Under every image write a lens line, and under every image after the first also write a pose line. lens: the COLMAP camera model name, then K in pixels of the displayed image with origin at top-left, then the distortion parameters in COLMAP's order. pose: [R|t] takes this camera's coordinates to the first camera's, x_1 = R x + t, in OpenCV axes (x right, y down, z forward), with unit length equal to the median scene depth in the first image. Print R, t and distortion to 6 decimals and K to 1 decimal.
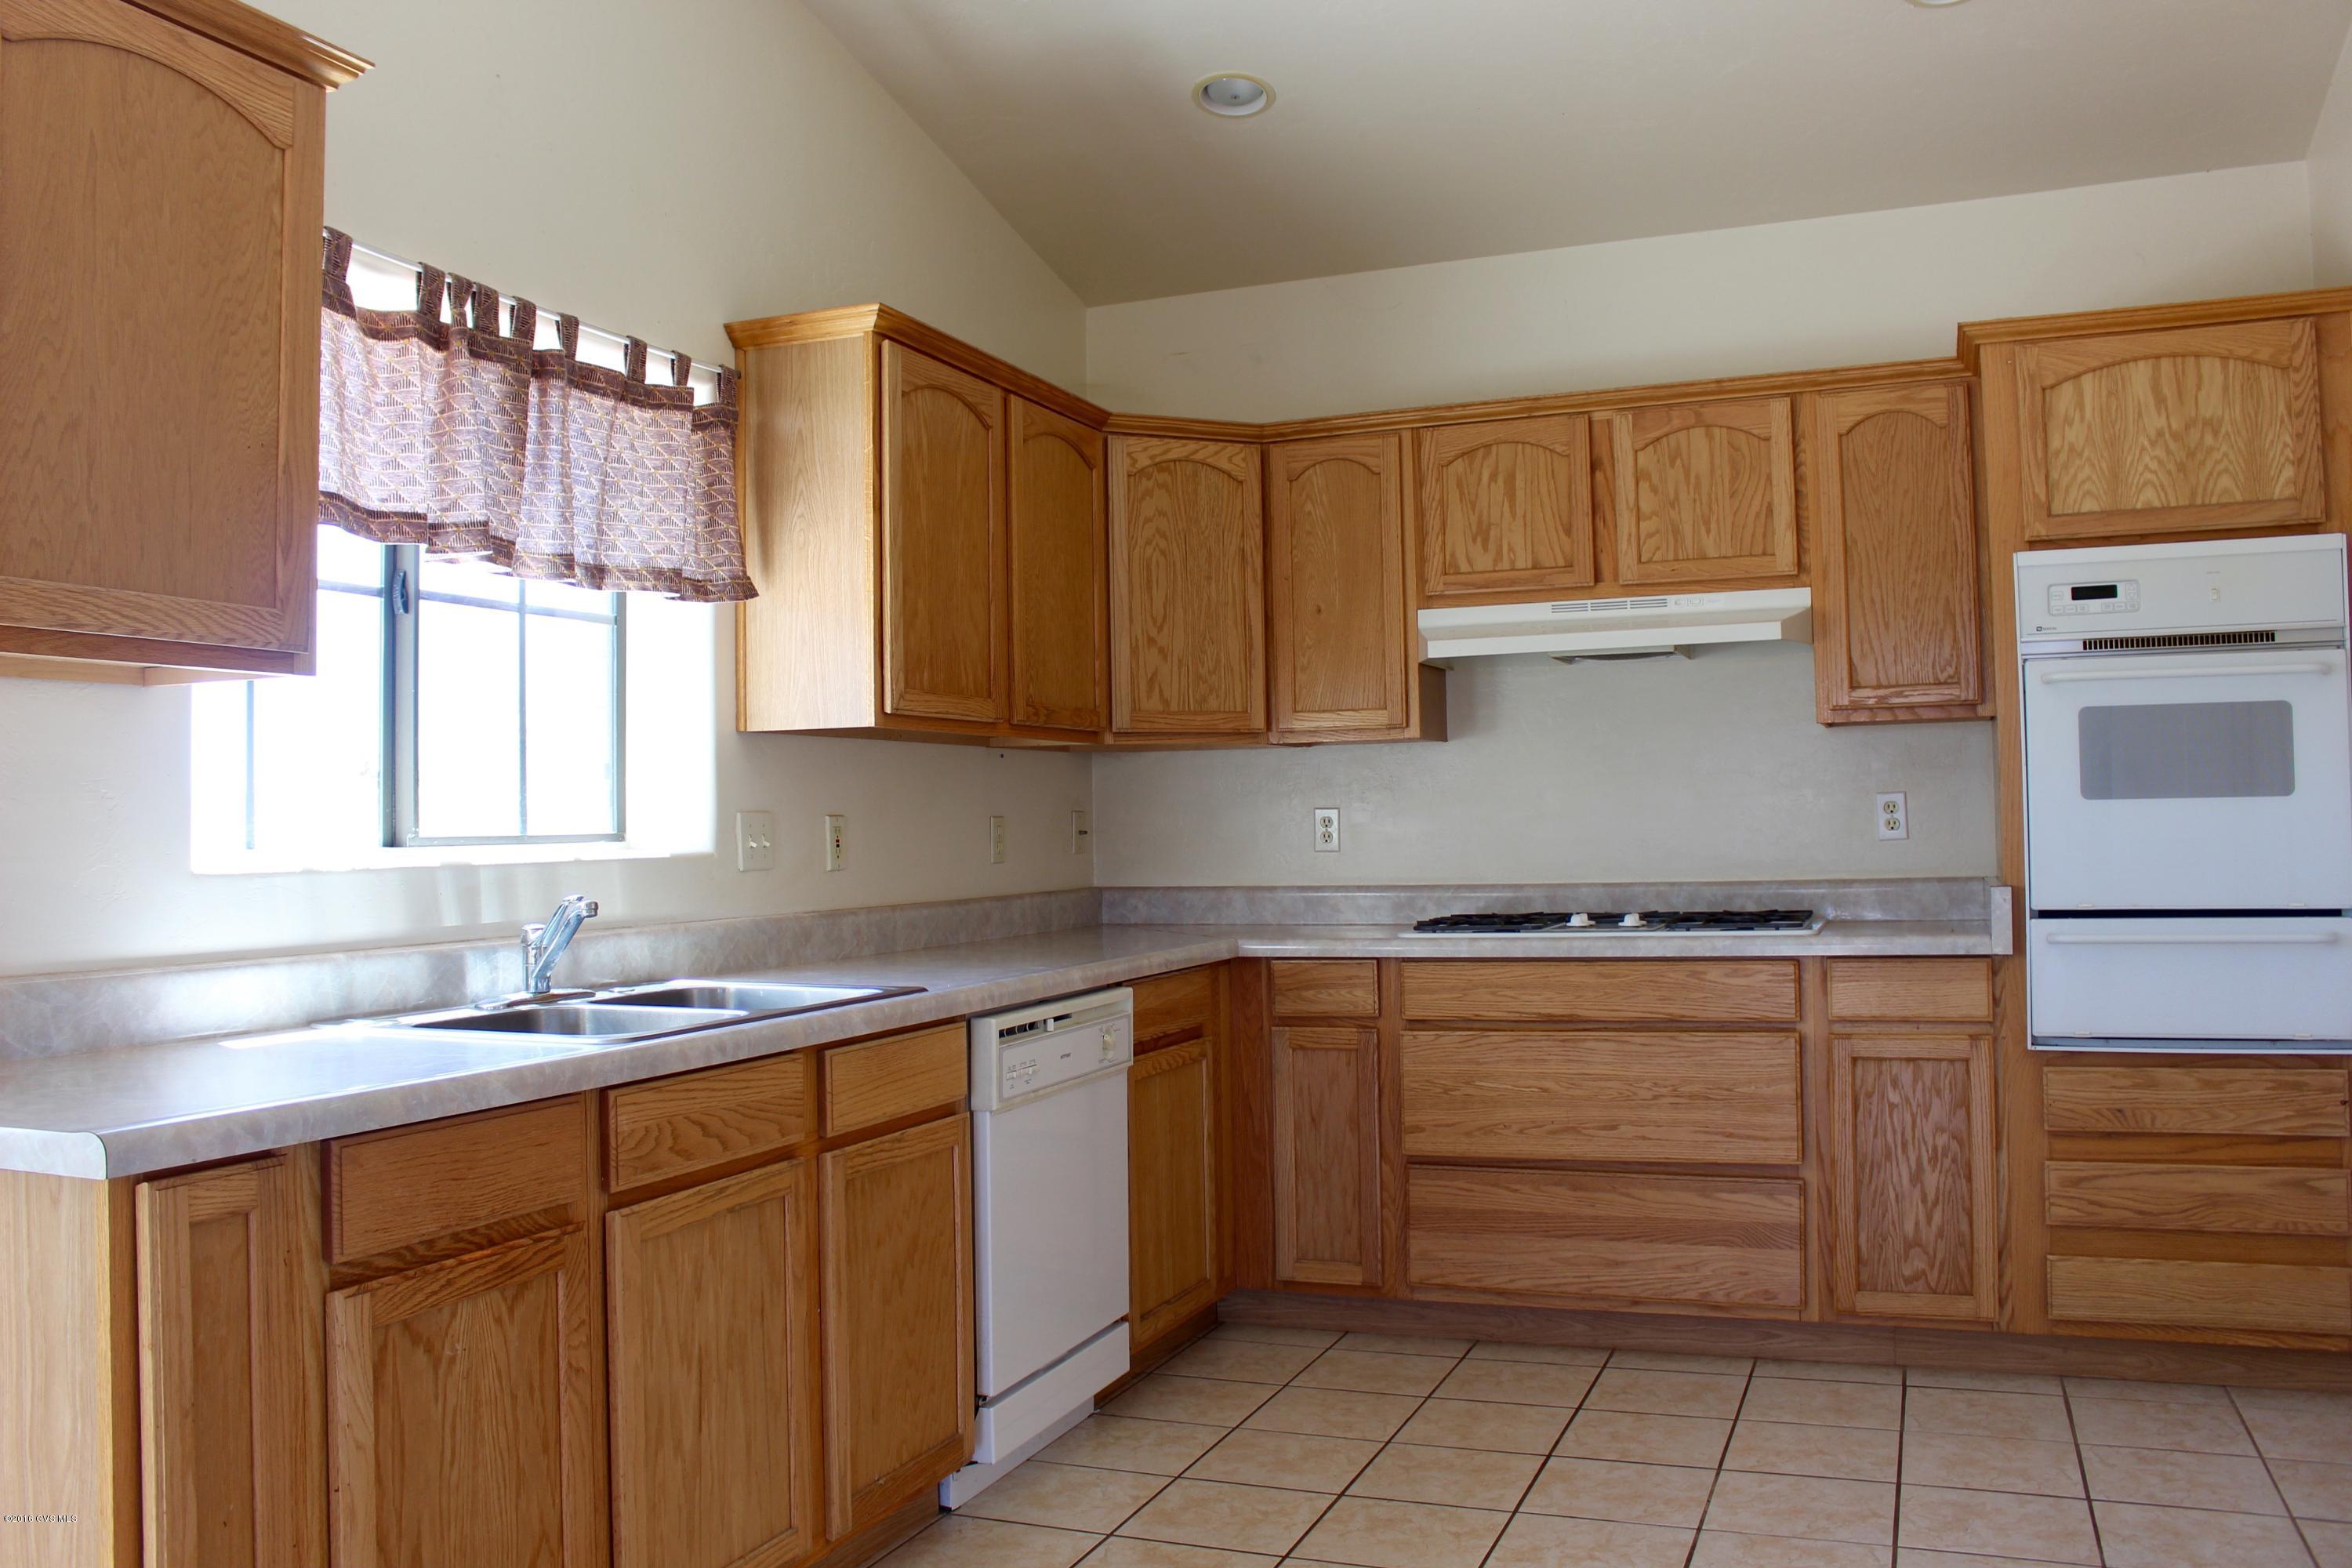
lens RADIAL K [[1955.8, 0, 1146.9], [0, 1955.8, 732.9], [0, 0, 1]] dist [-0.153159, 0.127330]
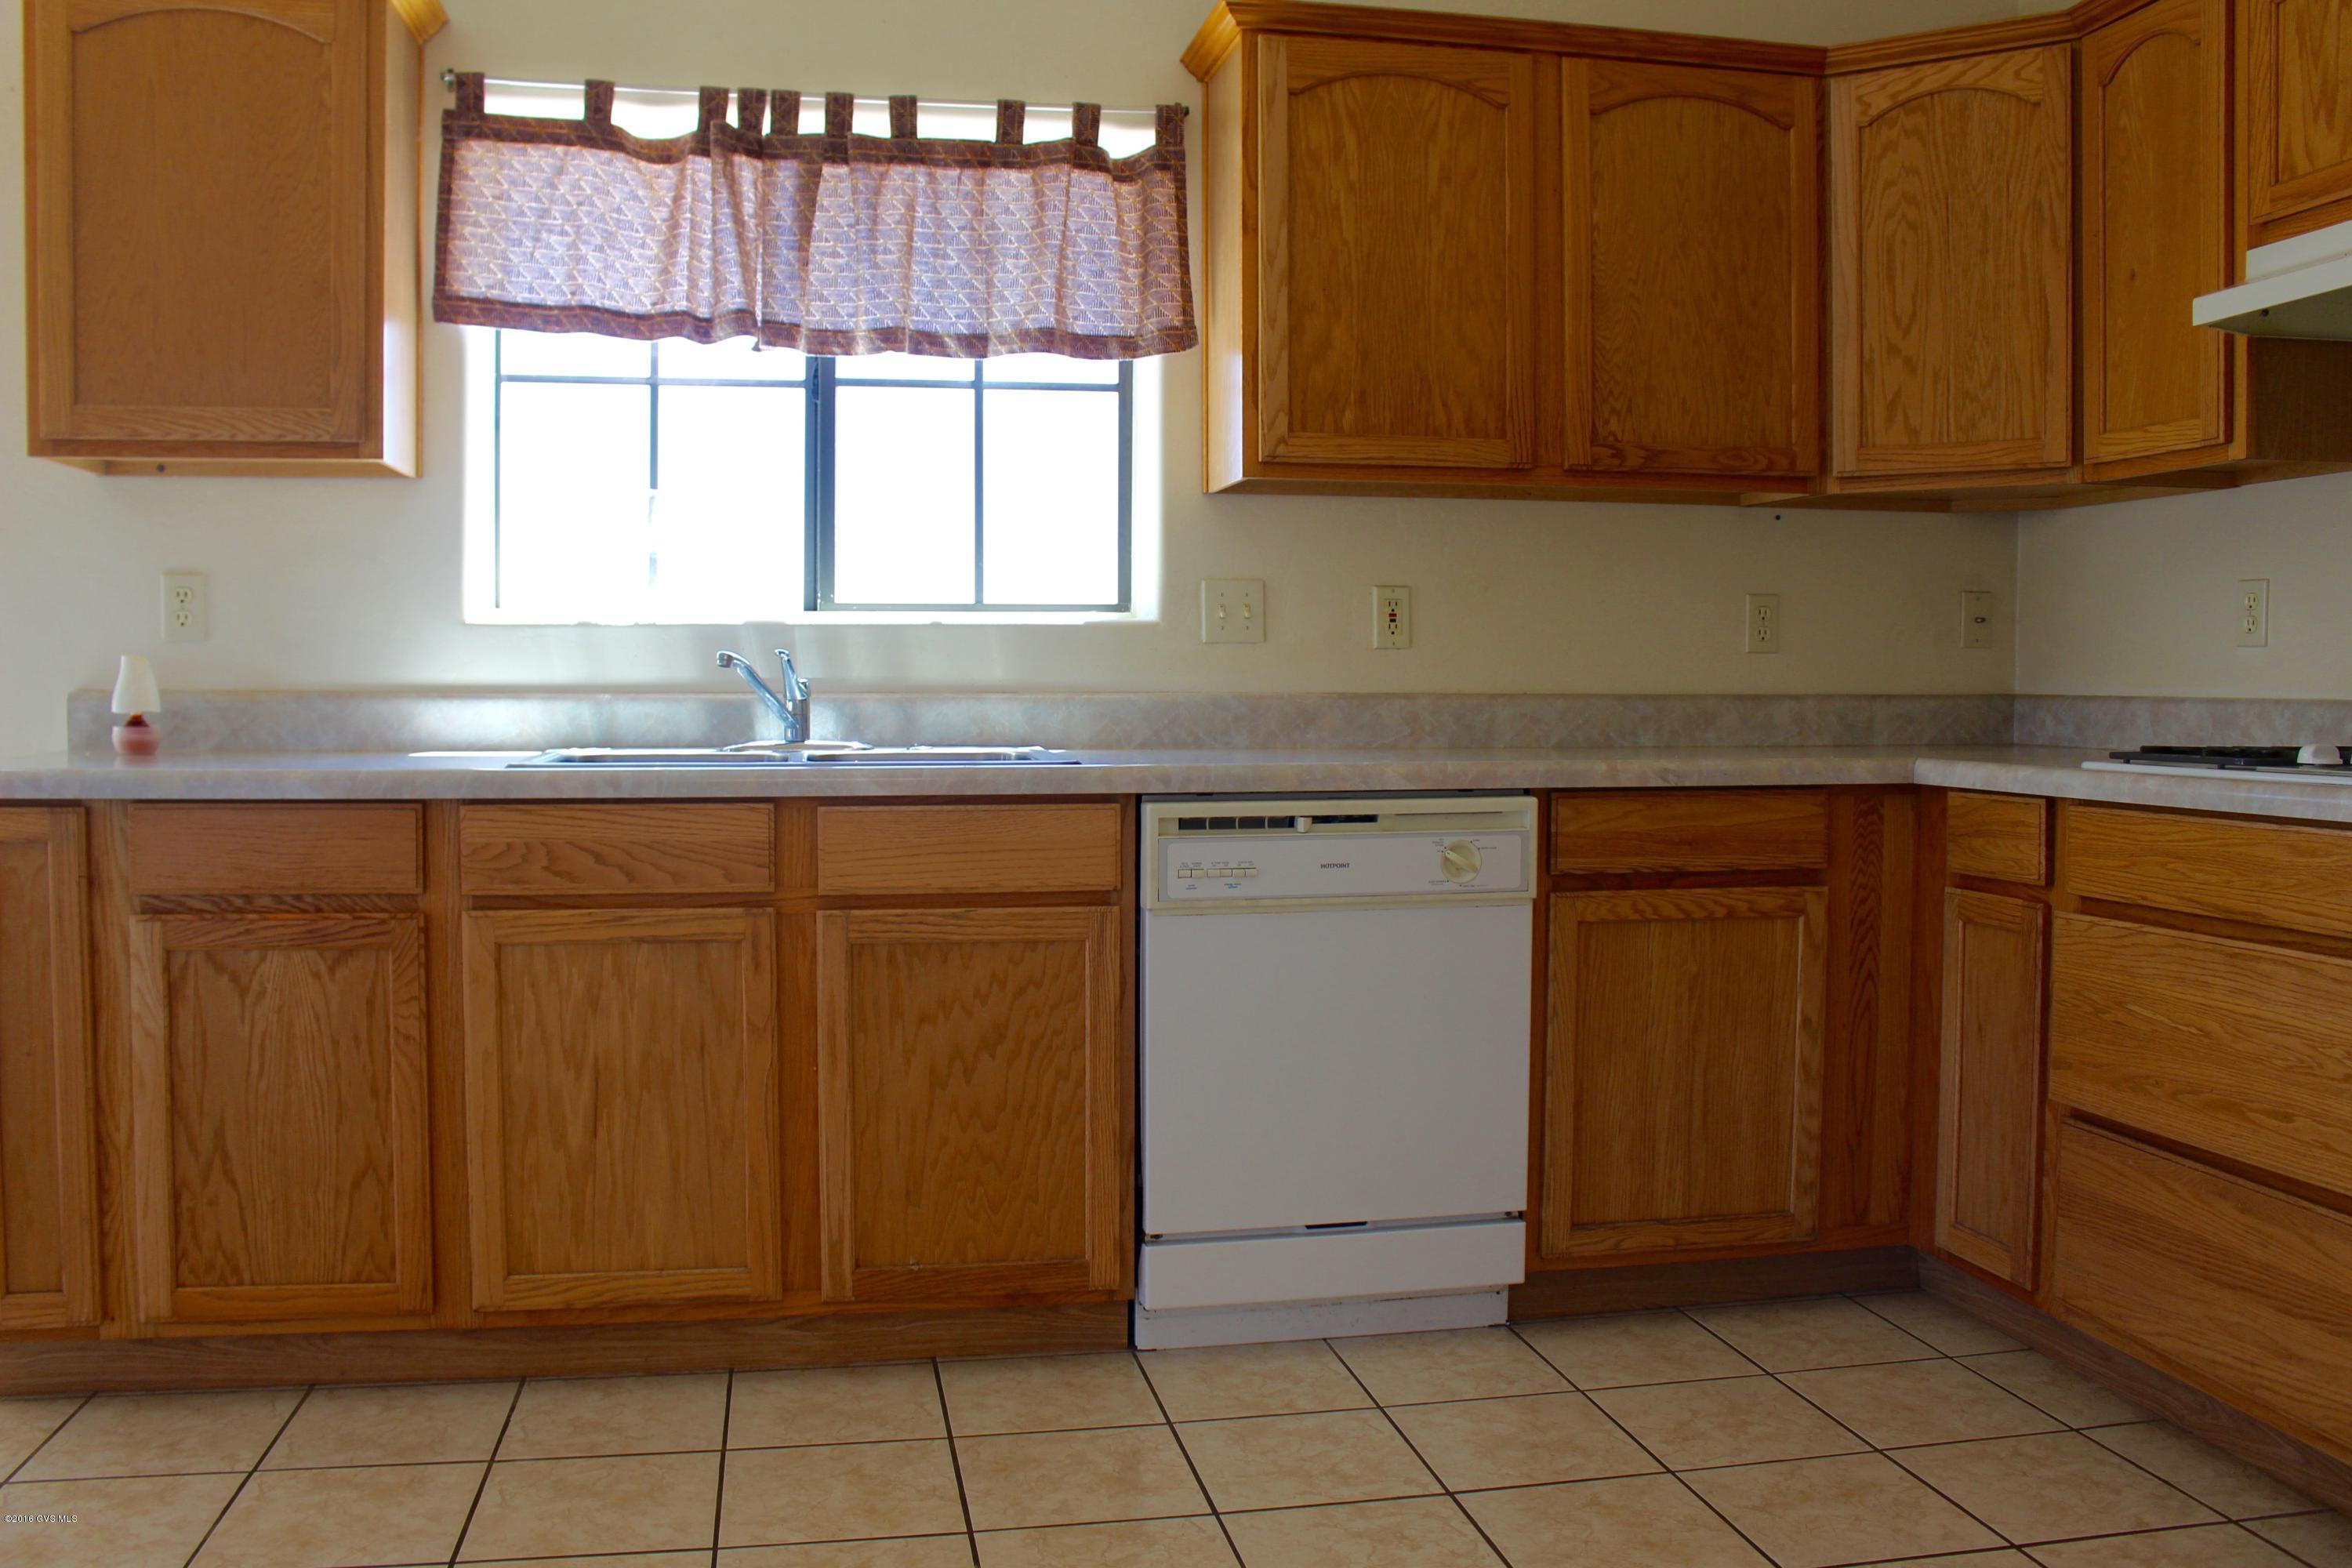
lens RADIAL K [[1955.8, 0, 1146.9], [0, 1955.8, 732.9], [0, 0, 1]] dist [-0.153159, 0.127330]
pose [[0.540779, 0.044050, -0.840011, 0.626048], [0.027124, 0.997195, 0.069755, 0.052785], [0.840727, -0.060506, 0.538067, 0.513944]]
